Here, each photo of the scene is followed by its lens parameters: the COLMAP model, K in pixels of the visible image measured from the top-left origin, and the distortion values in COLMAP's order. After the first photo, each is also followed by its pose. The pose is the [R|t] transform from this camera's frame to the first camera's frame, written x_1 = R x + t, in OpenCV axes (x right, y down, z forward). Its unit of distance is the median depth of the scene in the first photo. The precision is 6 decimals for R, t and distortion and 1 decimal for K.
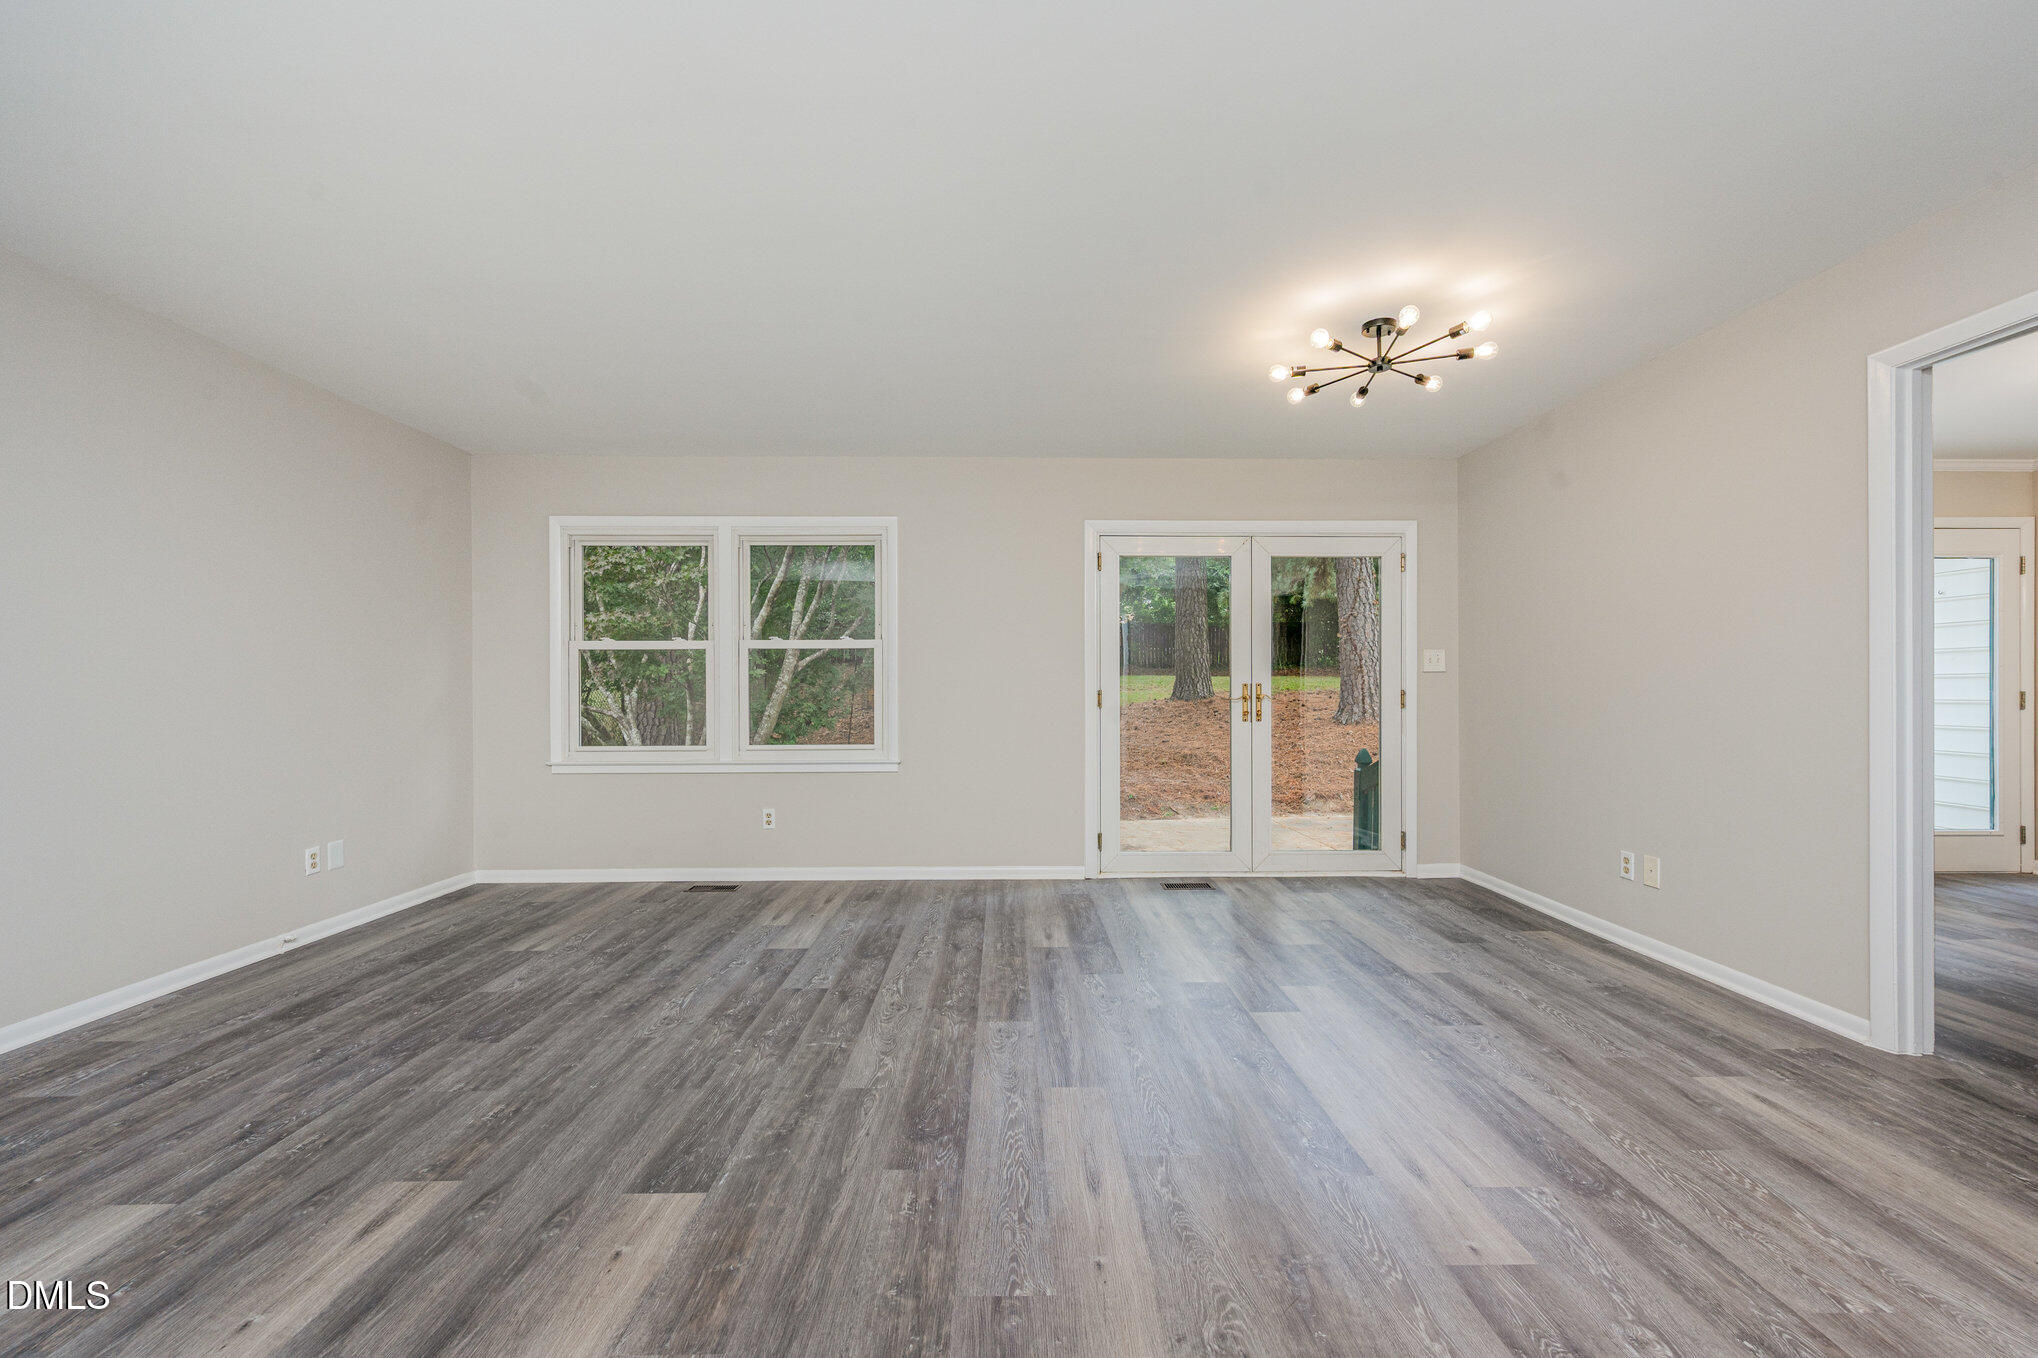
lens RADIAL K [[812.4, 0, 1018.7], [0, 812.4, 685.4], [0, 0, 1]] dist [0.002232, -0.000057]
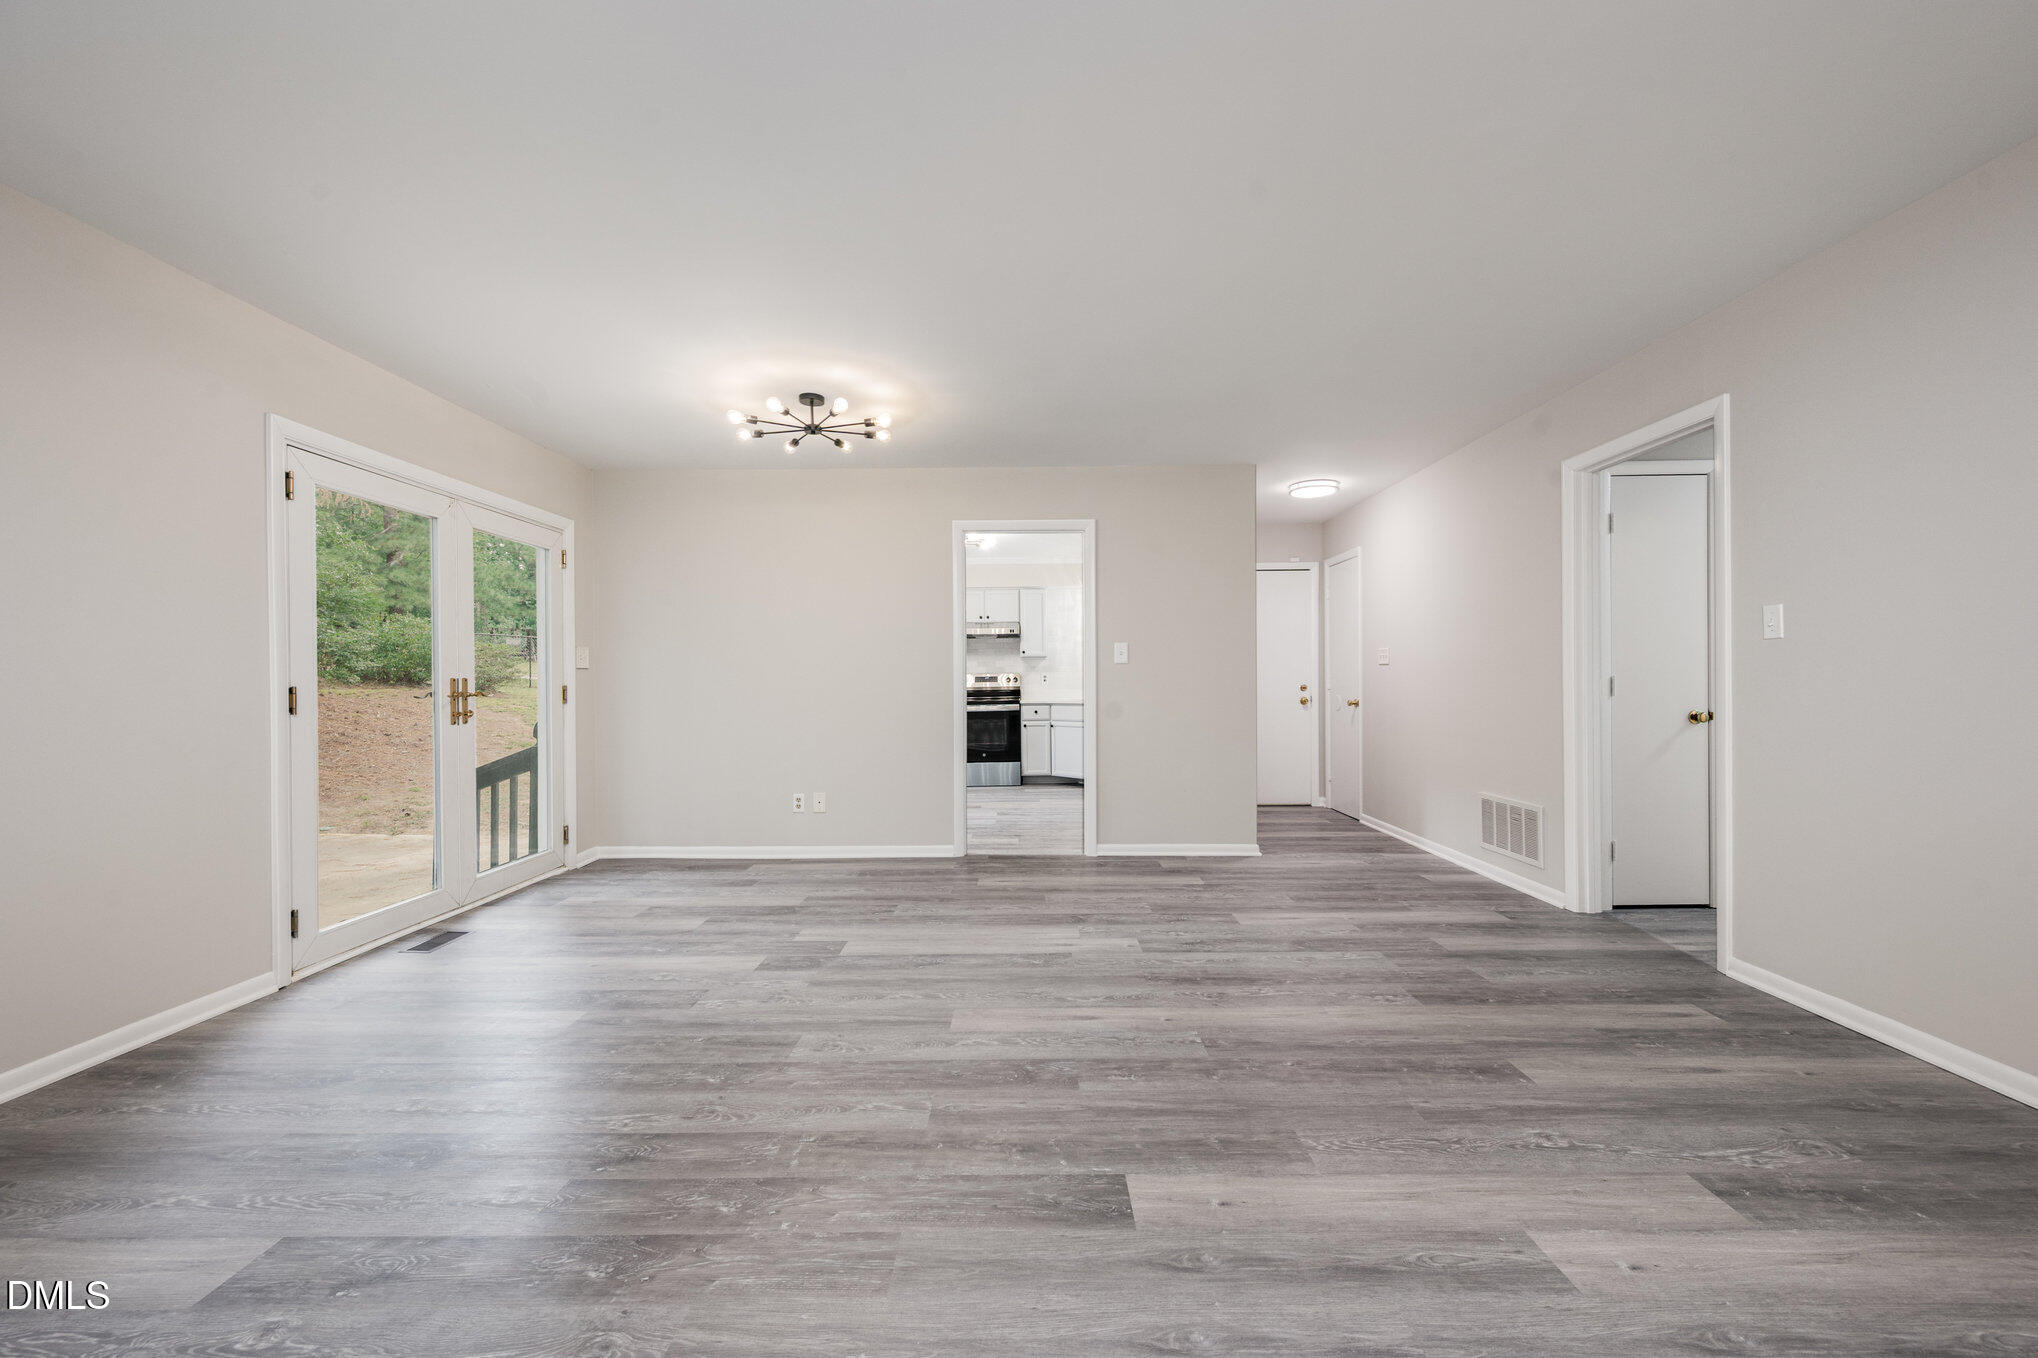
lens RADIAL K [[812.4, 0, 1019.7], [0, 812.4, 681.9], [0, 0, 1]] dist [0.002232, -0.000057]
pose [[0.025529, 0.002680, 0.999671, -1.021581], [0.000341, 0.999996, -0.002689, 0.007106], [-0.999674, 0.000409, 0.025528, 0.803731]]
